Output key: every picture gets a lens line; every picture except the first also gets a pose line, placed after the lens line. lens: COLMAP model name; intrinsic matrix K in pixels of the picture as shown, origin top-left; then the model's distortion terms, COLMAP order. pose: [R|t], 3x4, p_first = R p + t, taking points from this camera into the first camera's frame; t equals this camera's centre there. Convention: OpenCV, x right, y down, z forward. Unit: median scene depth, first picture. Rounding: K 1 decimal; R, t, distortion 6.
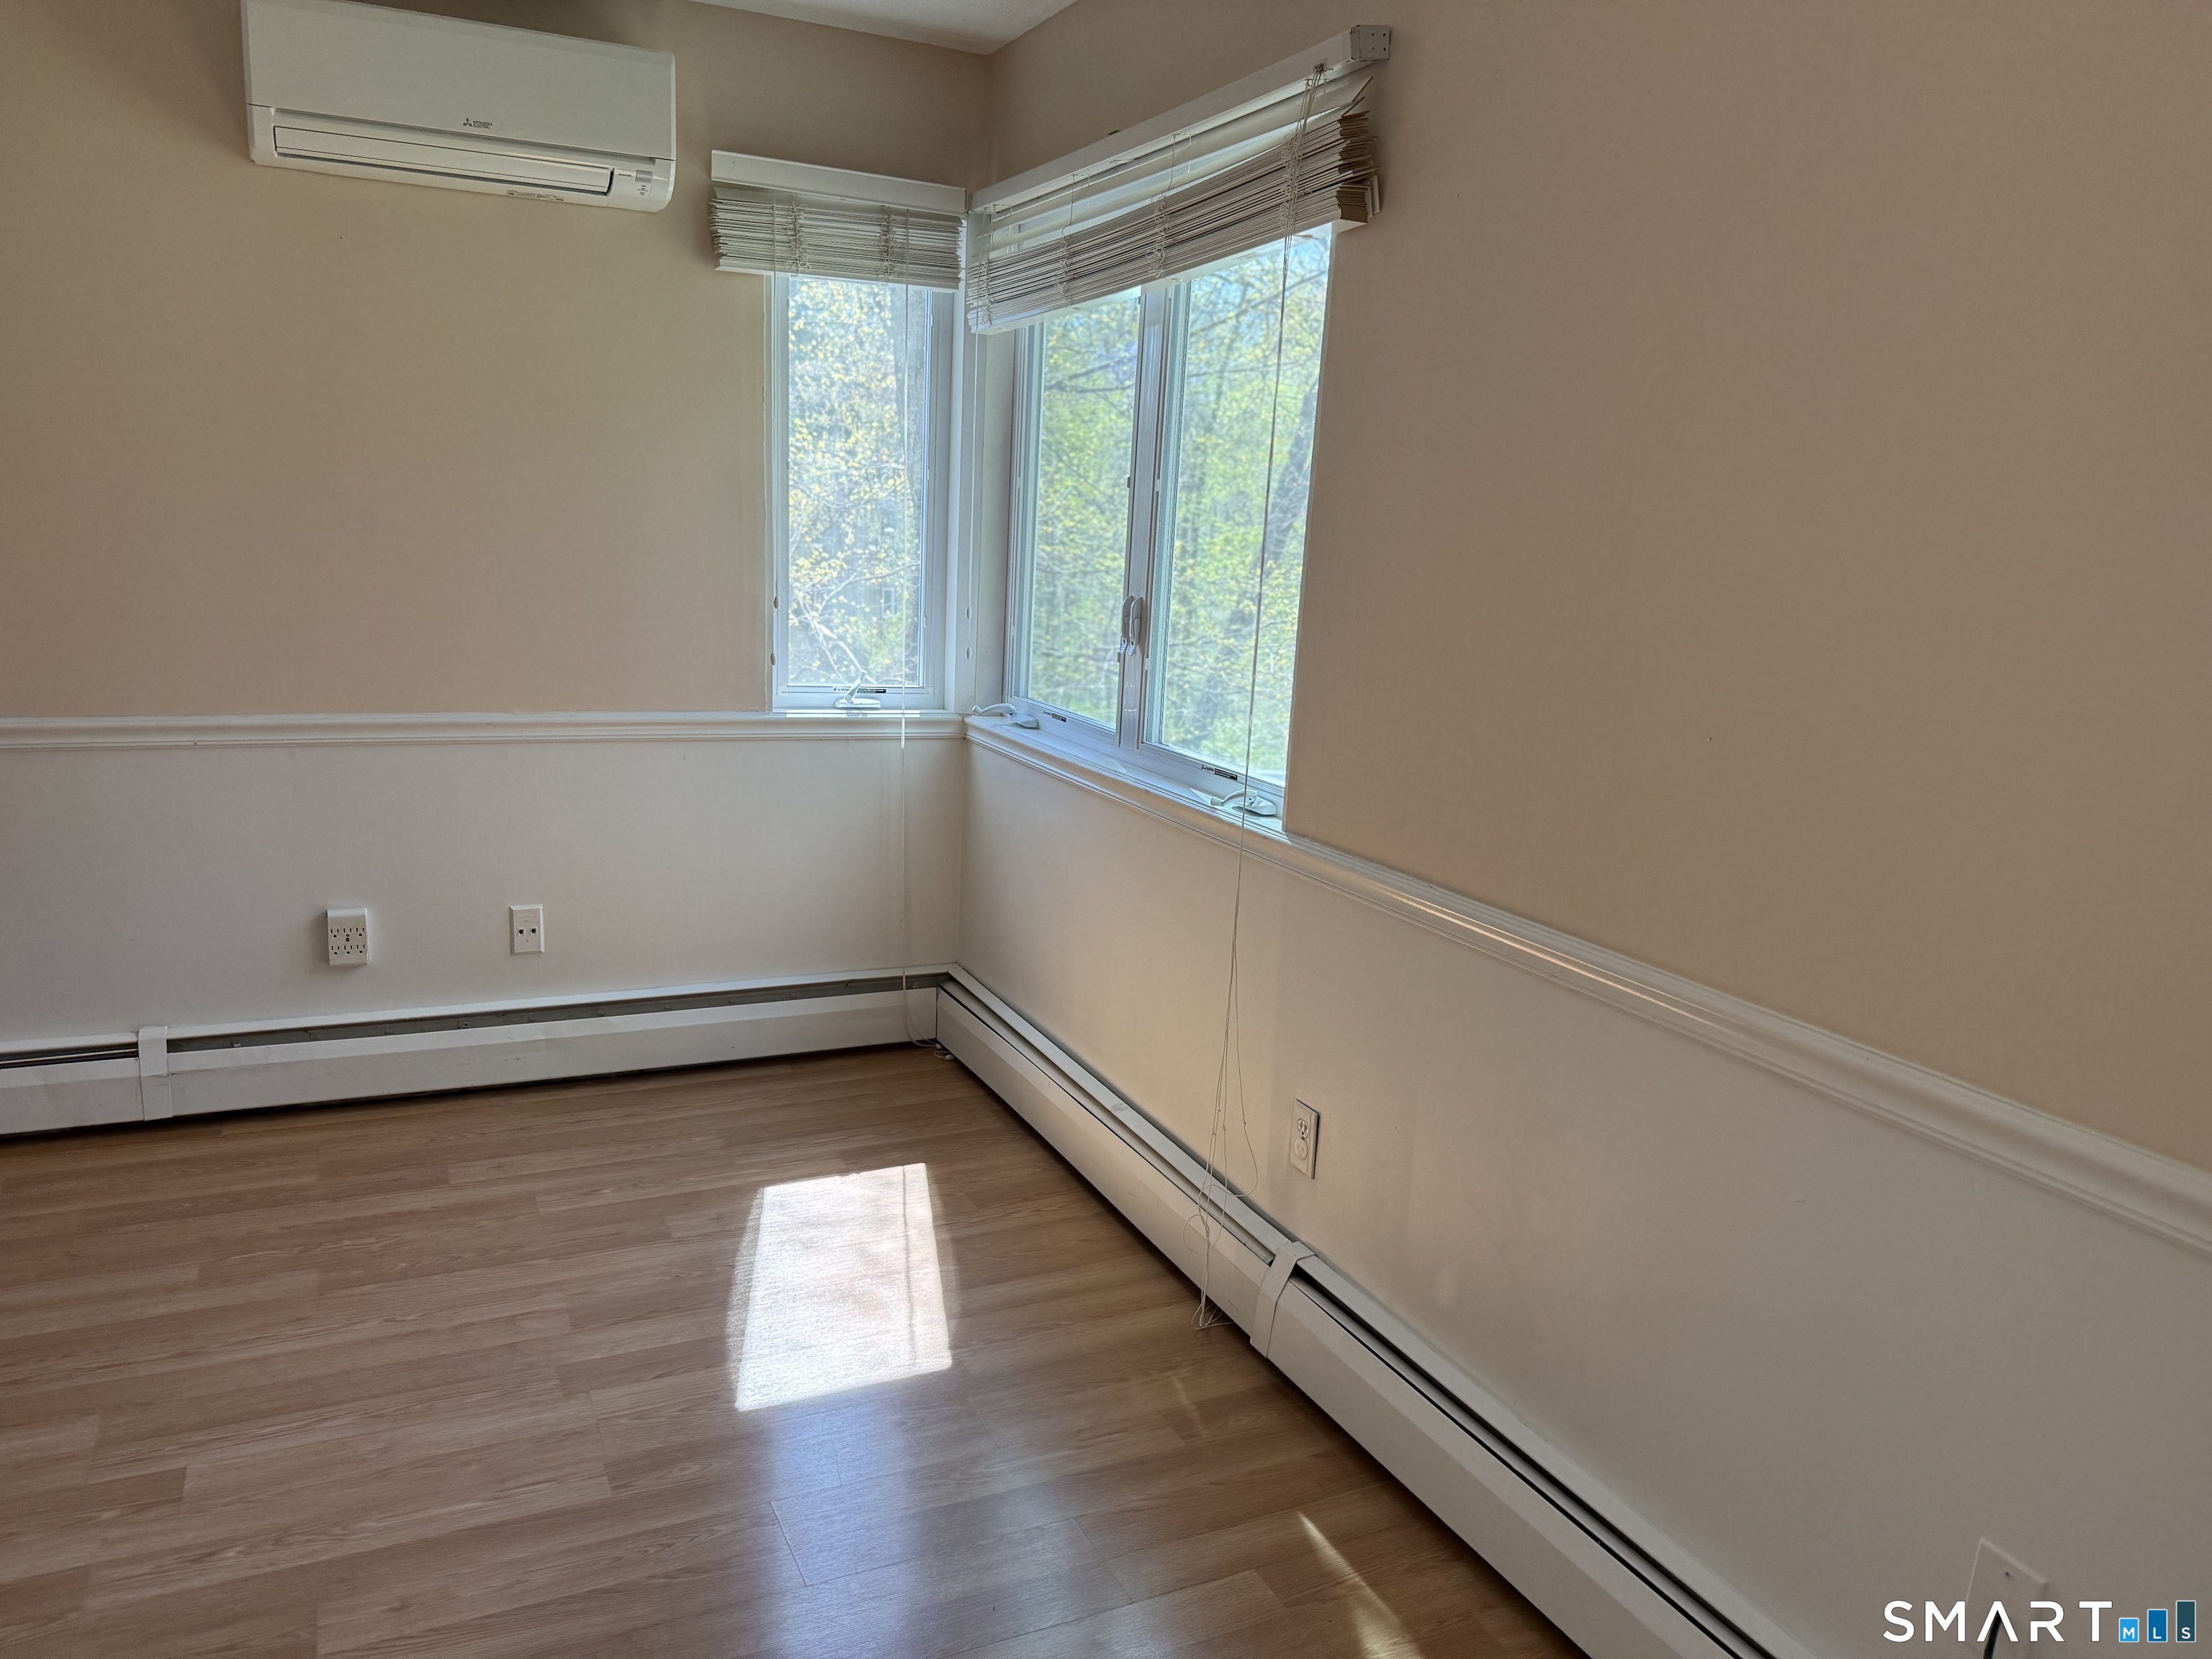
lens RADIAL K [[1539.8, 0, 1106.0], [0, 1539.8, 829.5], [0, 0, 1]] dist [-0.037613, 0.003682]
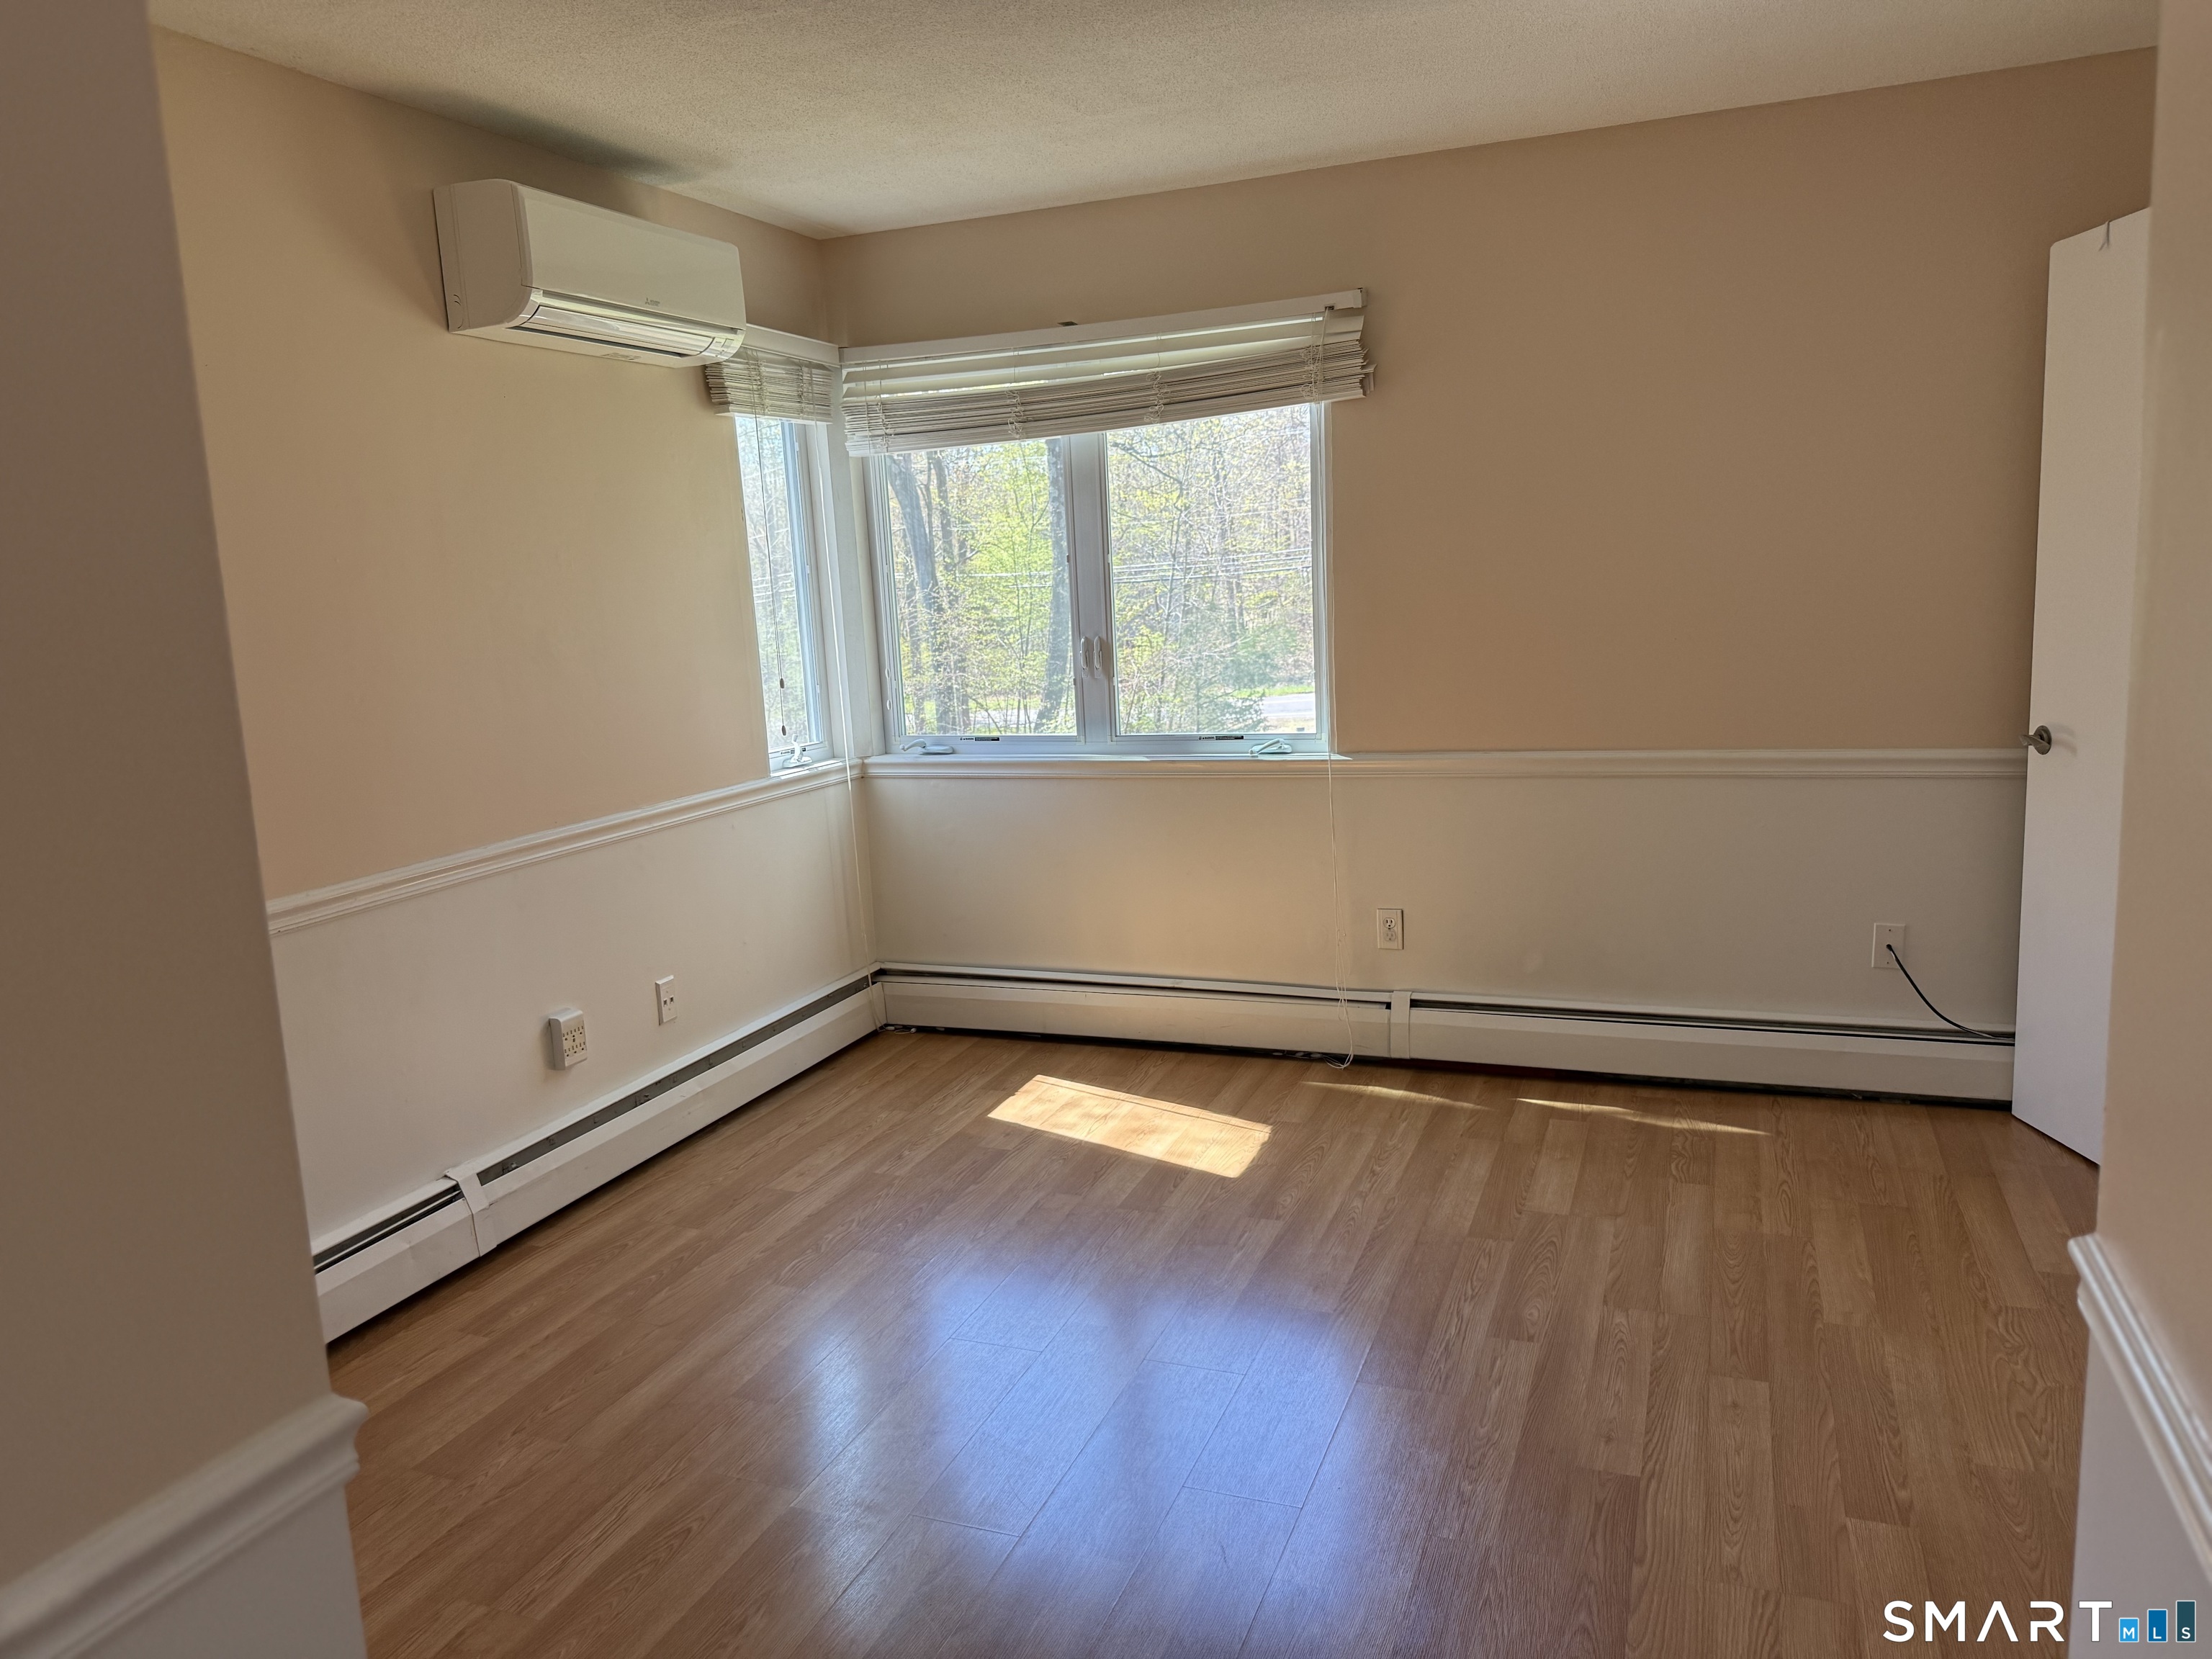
lens RADIAL K [[1592.1, 0, 1049.0], [0, 1592.1, 830.4], [0, 0, 1]] dist [0.006459, 0.000668]
pose [[0.743973, -0.196701, 0.638602, -1.145636], [0.221128, 0.974319, 0.042493, -0.055221], [-0.630561, 0.109599, 0.768363, -0.107255]]
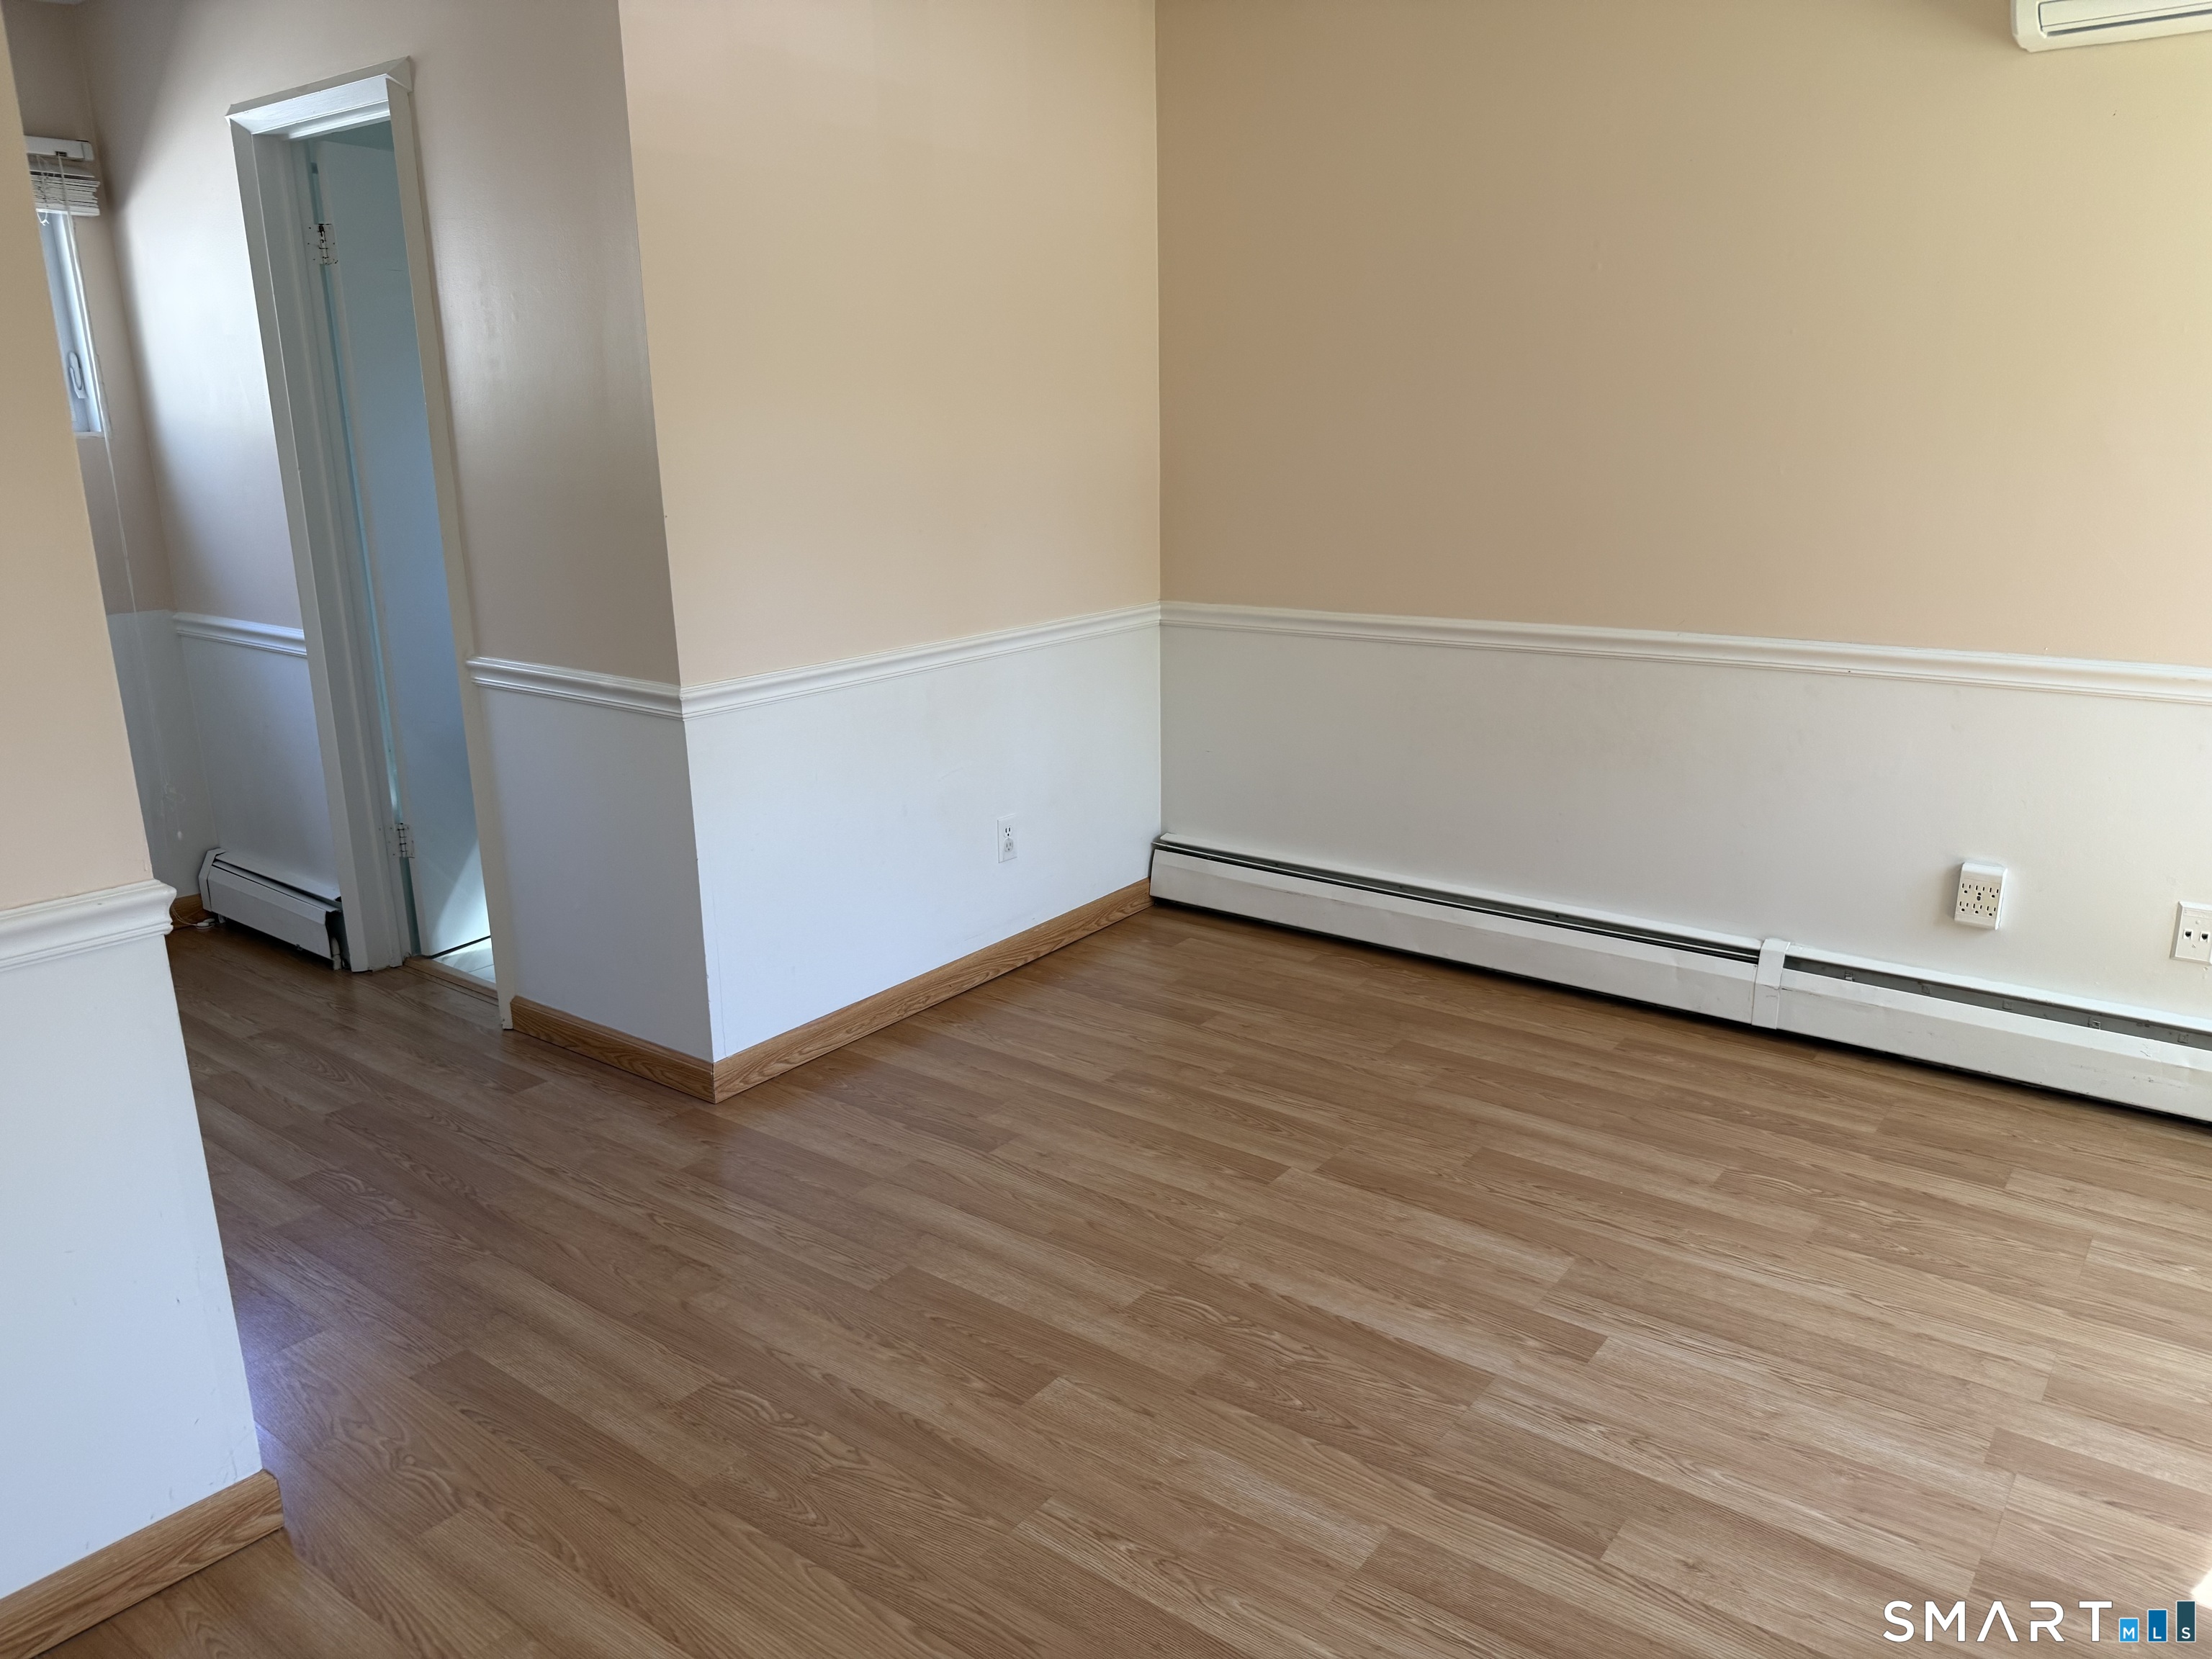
lens RADIAL K [[1539.8, 0, 1106.0], [0, 1539.8, 829.5], [0, 0, 1]] dist [-0.037613, 0.003682]
pose [[0.434701, 0.172681, -0.883865, 0.099458], [-0.140624, 0.982421, 0.122774, -0.009402], [0.889528, 0.070923, 0.451342, 0.134193]]
